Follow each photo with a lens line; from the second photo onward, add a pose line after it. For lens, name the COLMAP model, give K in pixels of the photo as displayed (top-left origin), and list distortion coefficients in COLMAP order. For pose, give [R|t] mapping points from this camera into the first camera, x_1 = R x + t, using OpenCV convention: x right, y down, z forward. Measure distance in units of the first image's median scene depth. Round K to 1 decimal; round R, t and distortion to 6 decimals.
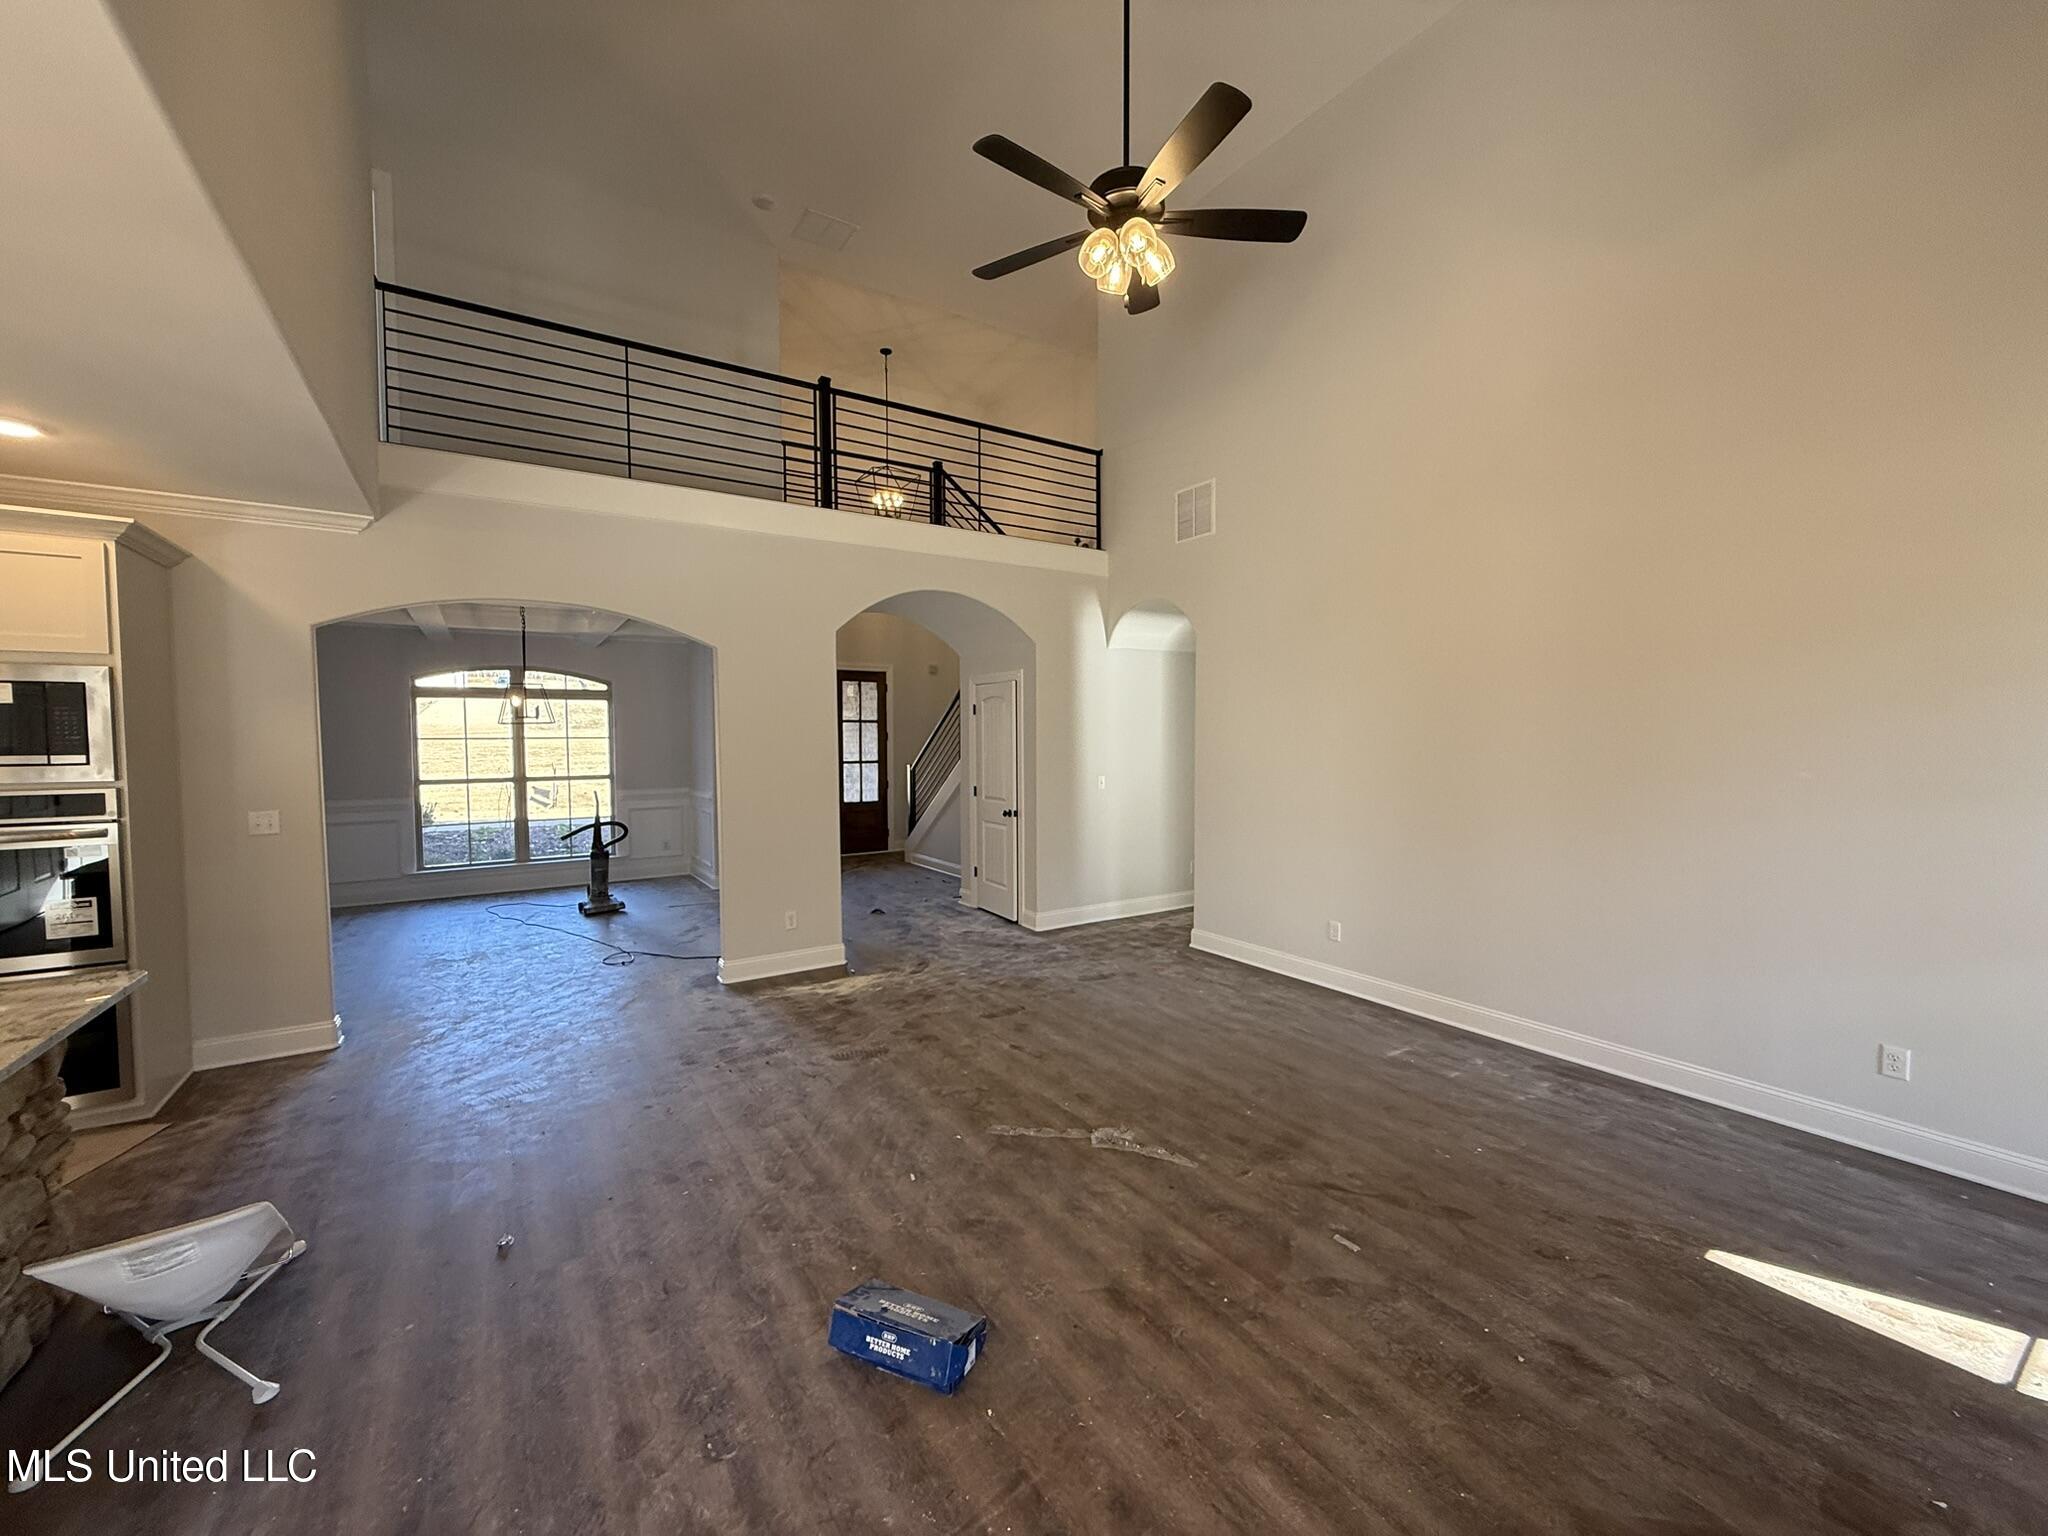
lens RADIAL K [[813.1, 0, 1018.2], [0, 813.1, 771.5], [0, 0, 1]] dist [-0.000568, -0.000213]
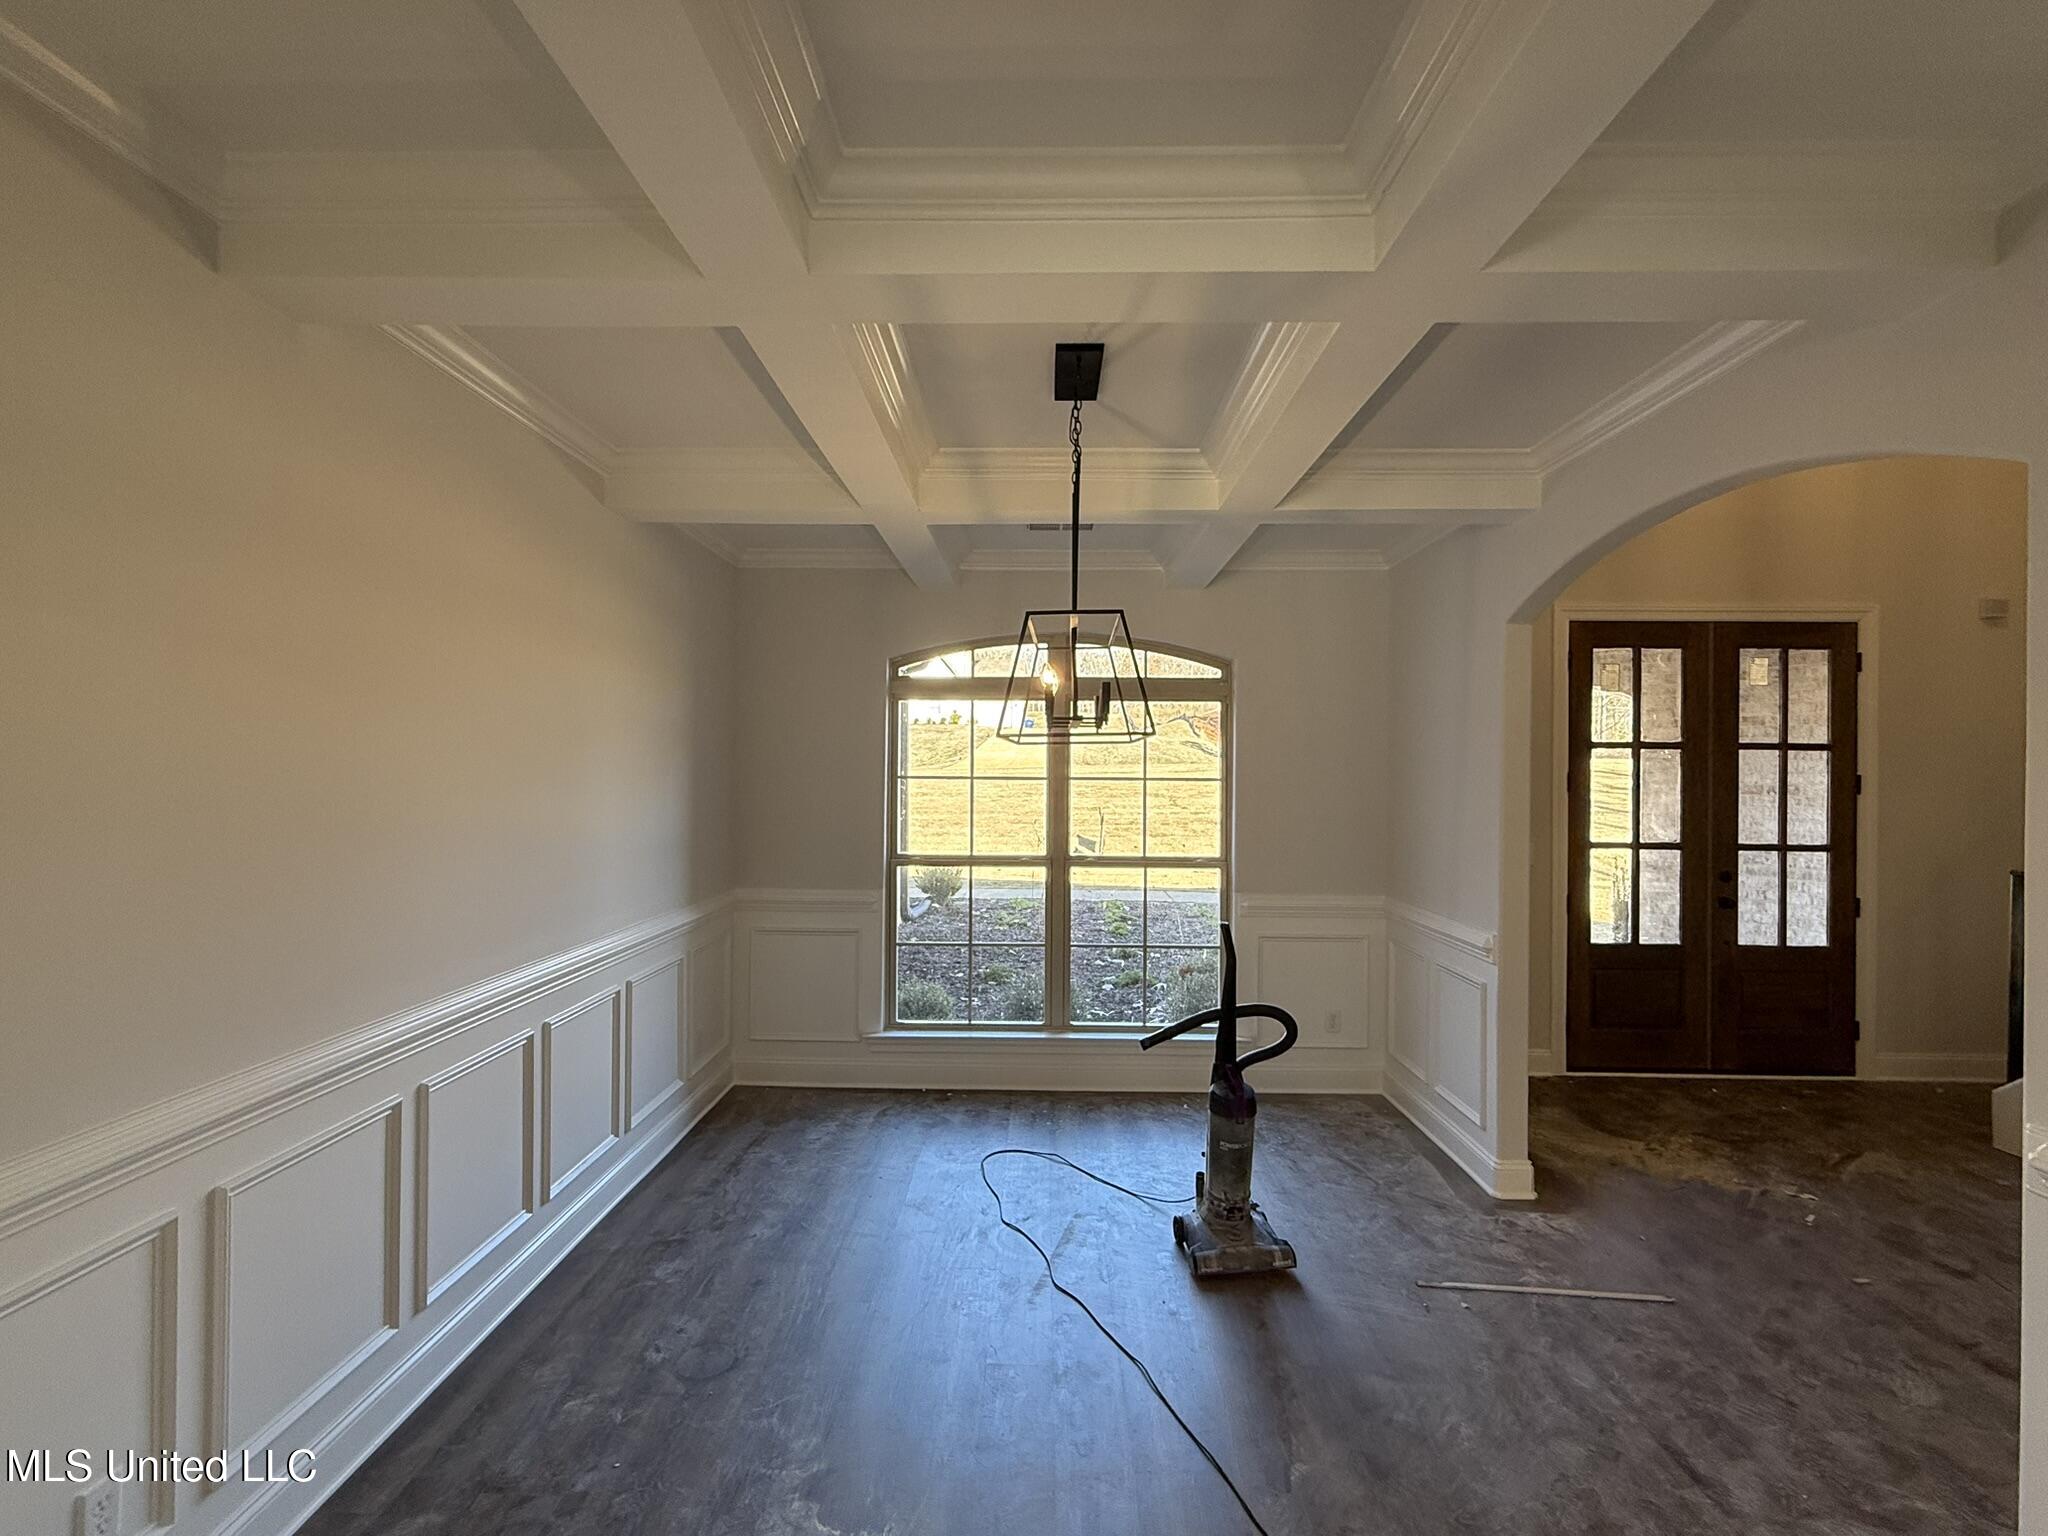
lens RADIAL K [[955.8, 0, 1017.7], [0, 955.8, 767.9], [0, 0, 1]] dist [0.000425, 0.000218]
pose [[0.825836, 0.009563, -0.563830, -0.472490], [-0.037862, 0.998540, -0.038520, -0.036319], [0.562638, 0.053159, 0.824992, 0.776209]]
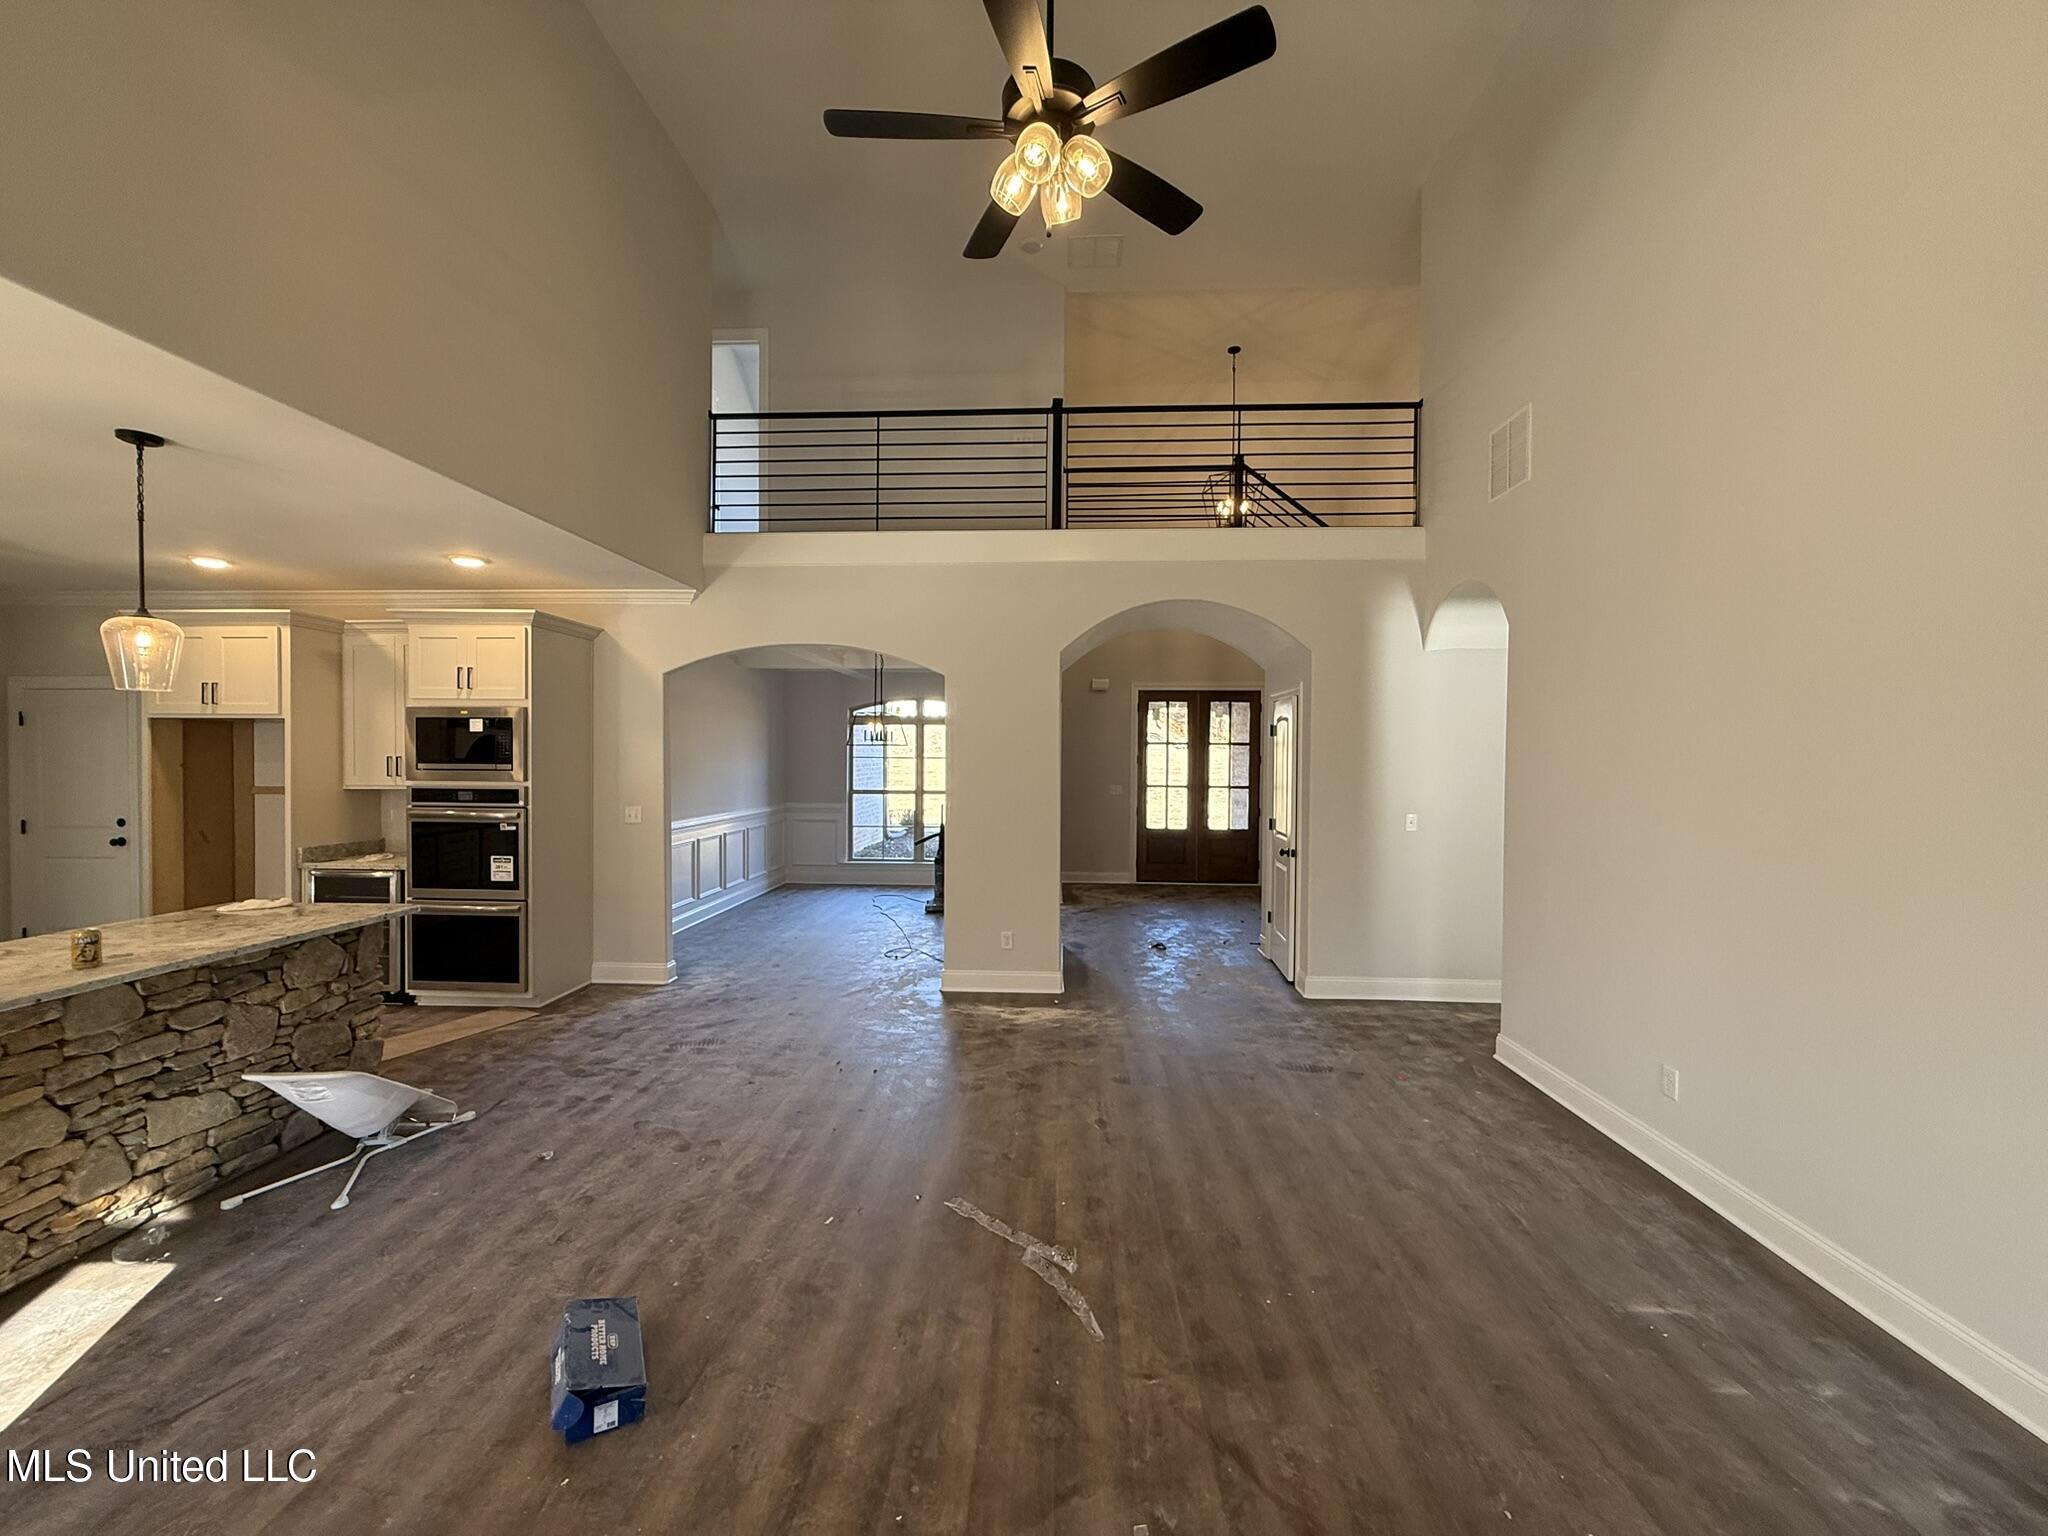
lens RADIAL K [[812.2, 0, 1017.9], [0, 812.2, 770.5], [0, 0, 1]] dist [0.000384, -0.000146]
pose [[0.808359, 0.020482, -0.588333, 0.320290], [-0.037660, 0.999147, -0.016960, -0.010925], [0.587484, 0.035866, 0.808441, 0.182528]]
